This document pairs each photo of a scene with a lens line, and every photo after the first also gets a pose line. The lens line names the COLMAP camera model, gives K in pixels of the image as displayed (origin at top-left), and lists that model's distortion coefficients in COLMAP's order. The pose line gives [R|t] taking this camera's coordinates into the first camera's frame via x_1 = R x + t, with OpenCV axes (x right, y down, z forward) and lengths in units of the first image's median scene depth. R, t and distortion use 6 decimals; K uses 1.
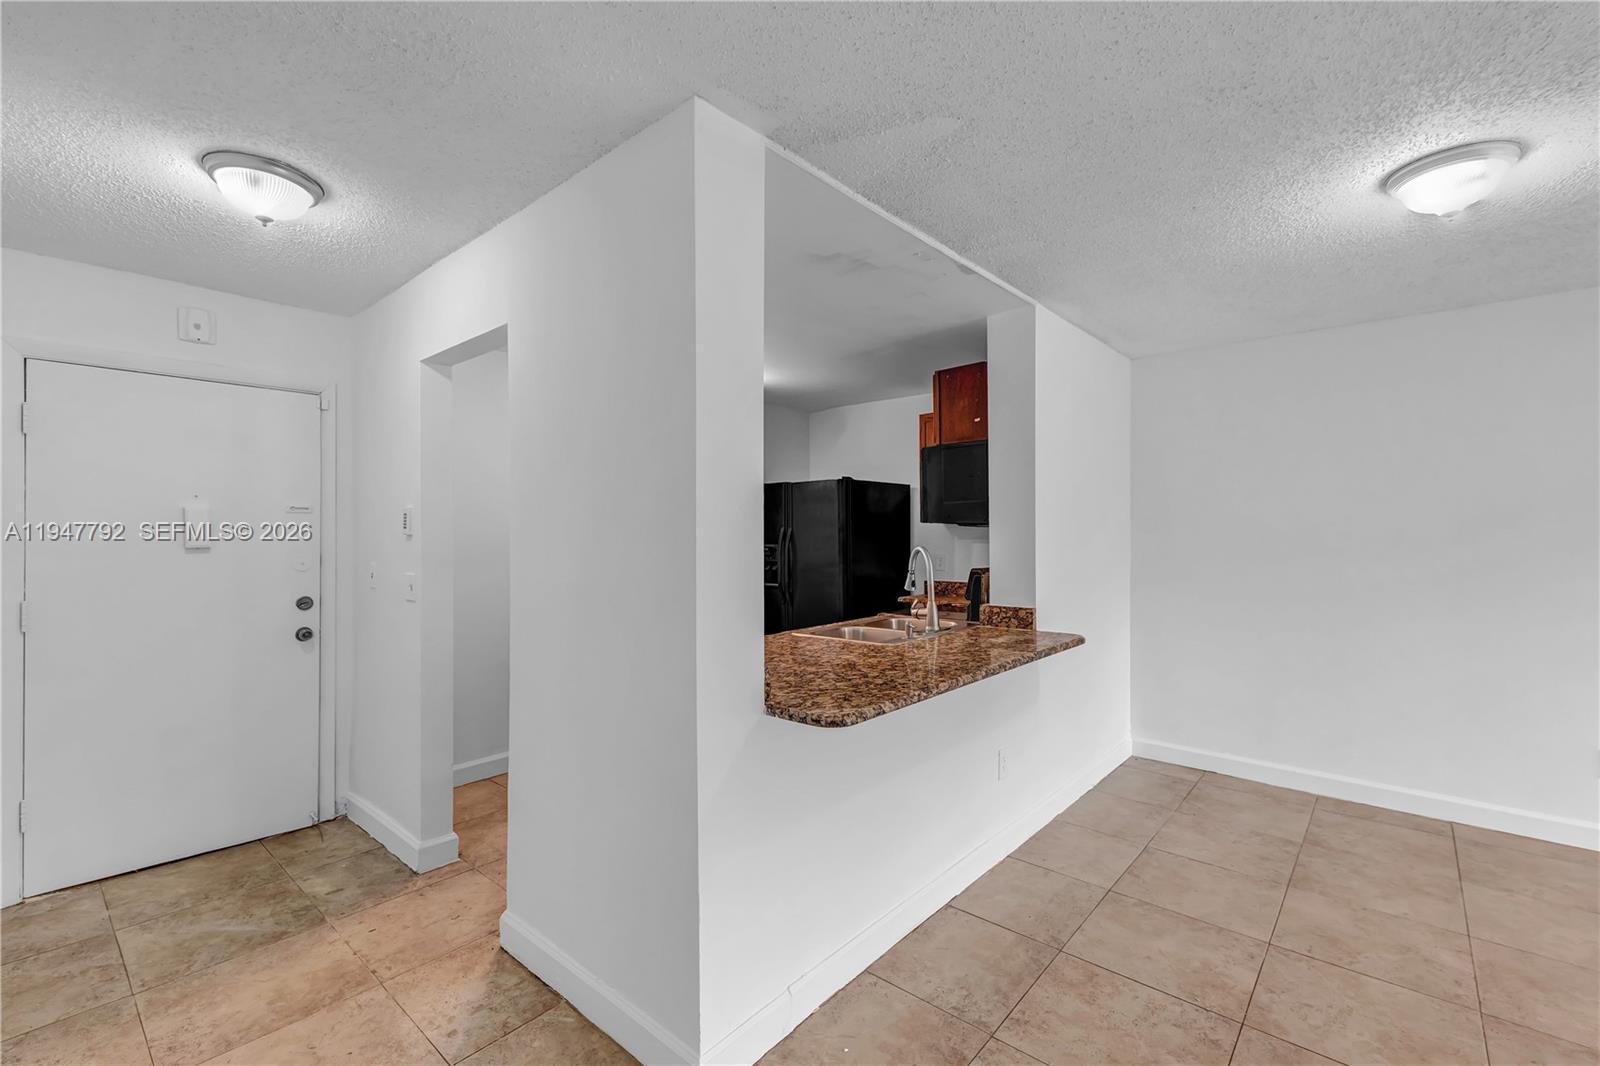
lens RADIAL K [[668.9, 0, 800.0], [0, 668.9, 533.0], [0, 0, 1]] dist [-0.002031, -0.000482]
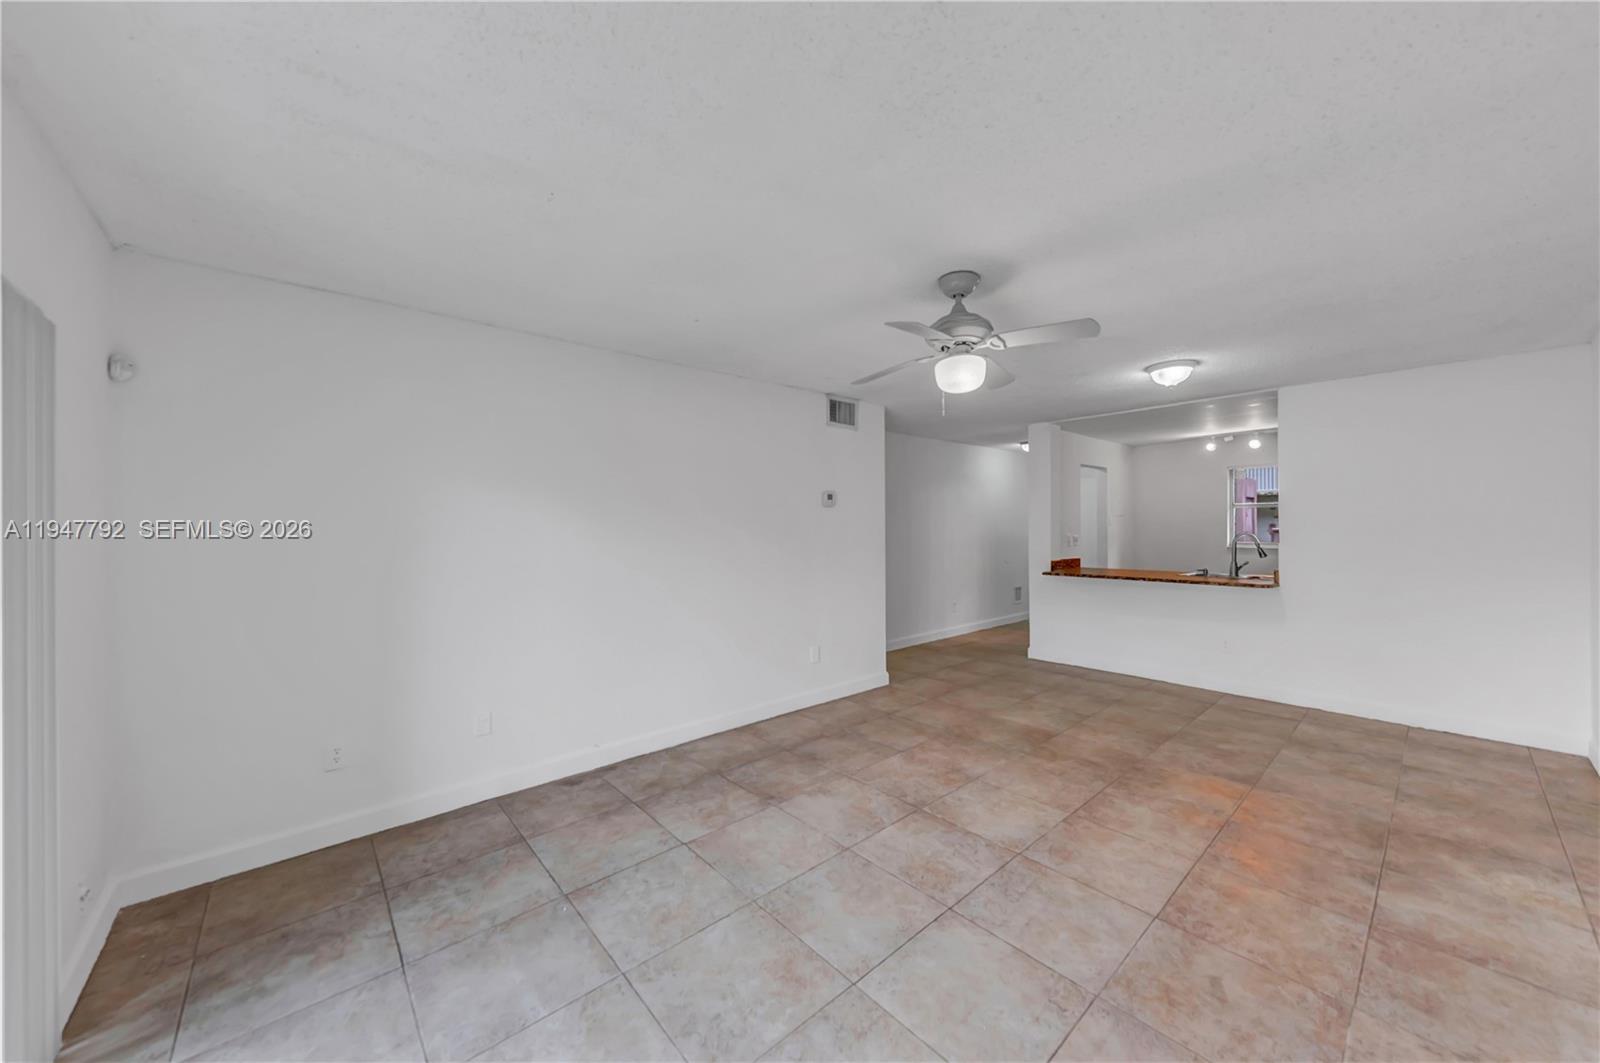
lens RADIAL K [[559.1, 0, 797.8], [0, 559.1, 526.3], [0, 0, 1]] dist [0.011634, -0.004320]
pose [[-0.124374, -0.001443, -0.992234, 2.567583], [0.008319, 0.999962, -0.002497, 0.000260], [0.992201, -0.008565, -0.124357, -0.019871]]
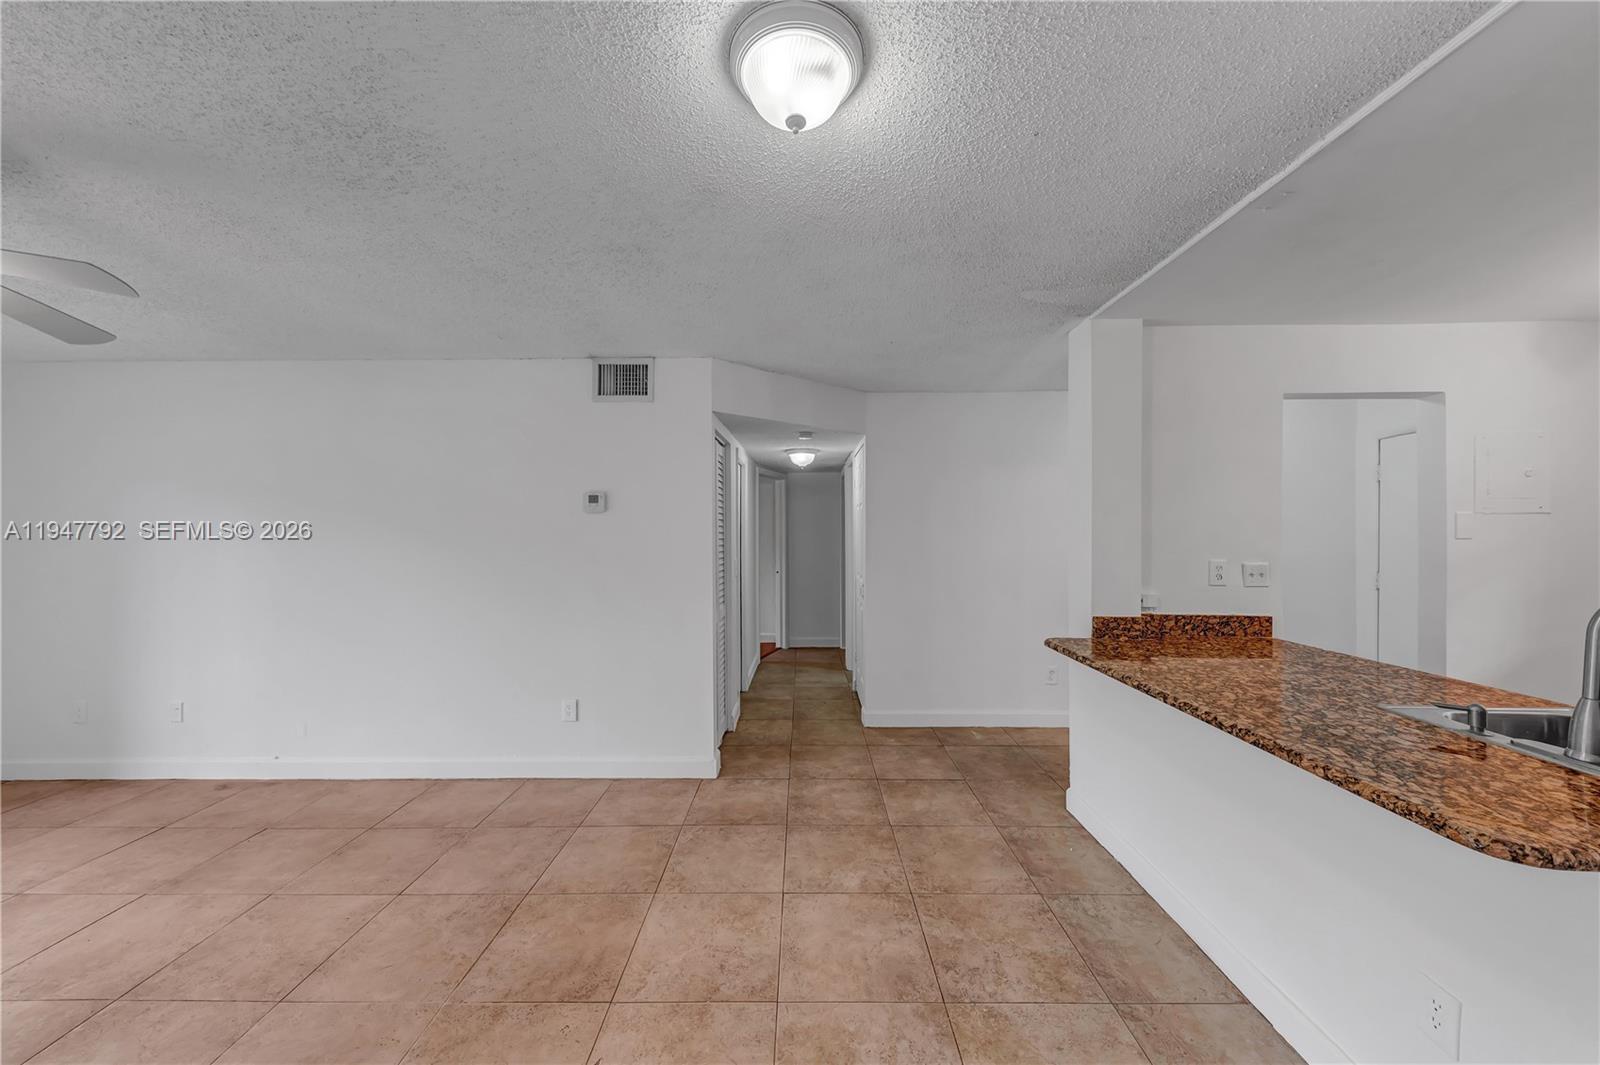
lens RADIAL K [[559.1, 0, 797.8], [0, 559.1, 527.3], [0, 0, 1]] dist [0.011634, -0.004320]
pose [[-0.749514, 0.005571, -0.661964, 1.176930], [0.005939, 0.999981, 0.001692, -0.032019], [0.661961, -0.002663, -0.749533, 1.248457]]
